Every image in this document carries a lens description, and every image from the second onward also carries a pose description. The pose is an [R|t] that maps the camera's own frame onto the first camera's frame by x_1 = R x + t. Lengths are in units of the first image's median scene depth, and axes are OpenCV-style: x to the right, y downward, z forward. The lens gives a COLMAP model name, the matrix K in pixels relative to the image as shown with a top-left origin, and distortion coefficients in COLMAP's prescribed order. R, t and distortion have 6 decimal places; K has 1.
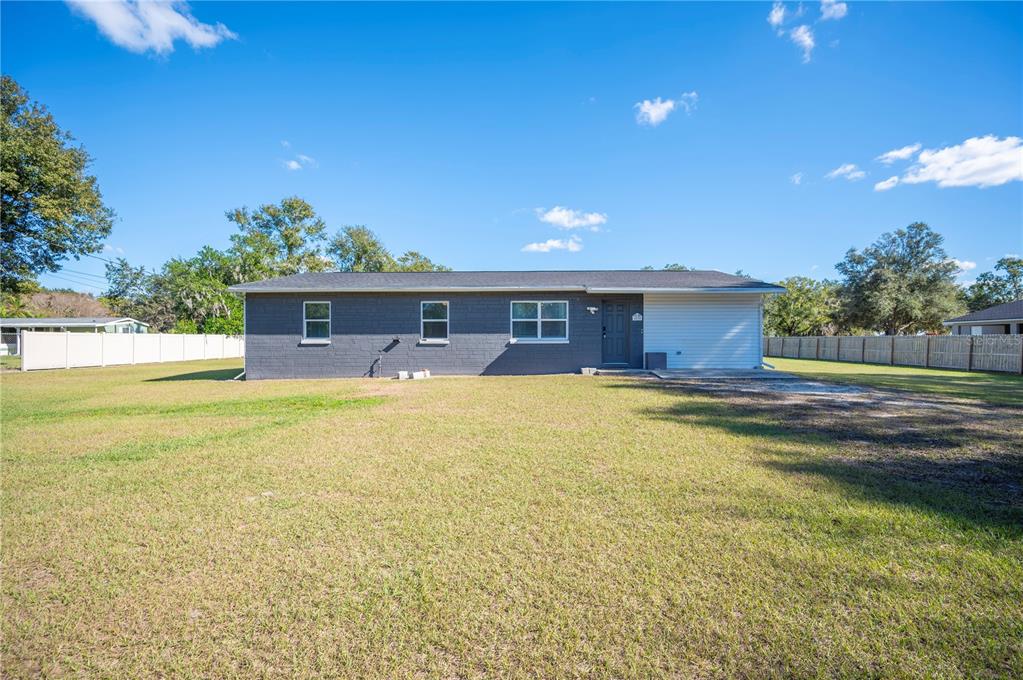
lens RADIAL K [[423.1, 0, 511.5], [0, 423.1, 340.0], [0, 0, 1]] dist [-0.001092, -0.000287]
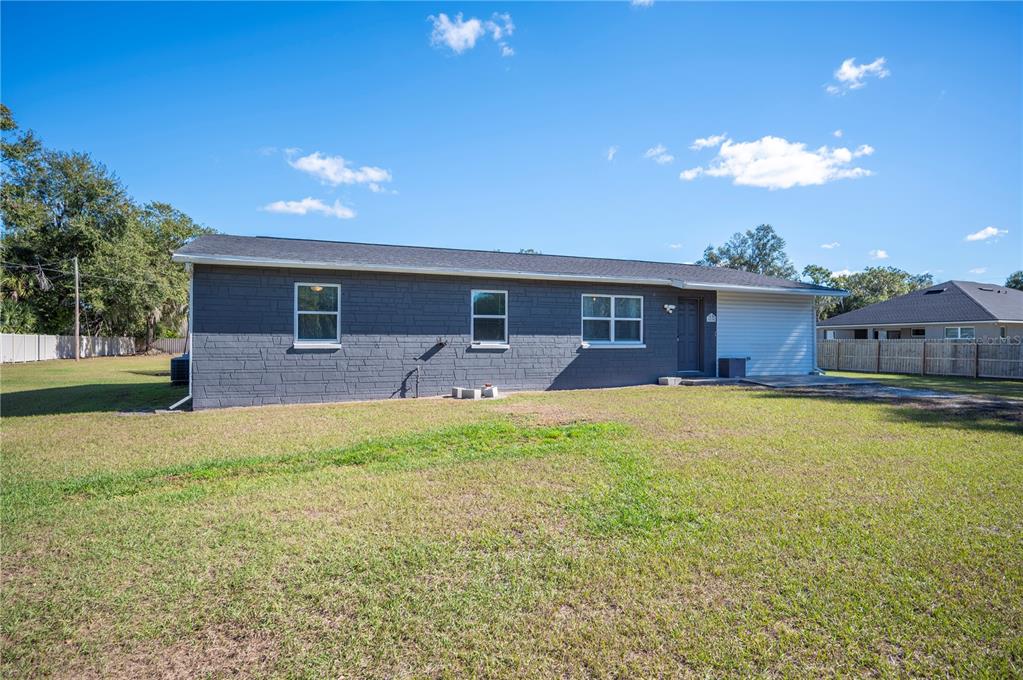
lens RADIAL K [[604.6, 0, 511.8], [0, 604.6, 342.6], [0, 0, 1]] dist [0.002316, 0.000654]
pose [[0.910837, 0.004057, 0.412747, -0.578827], [-0.000373, 0.999959, -0.009006, 0.008086], [-0.412767, 0.008049, 0.910801, 0.035992]]
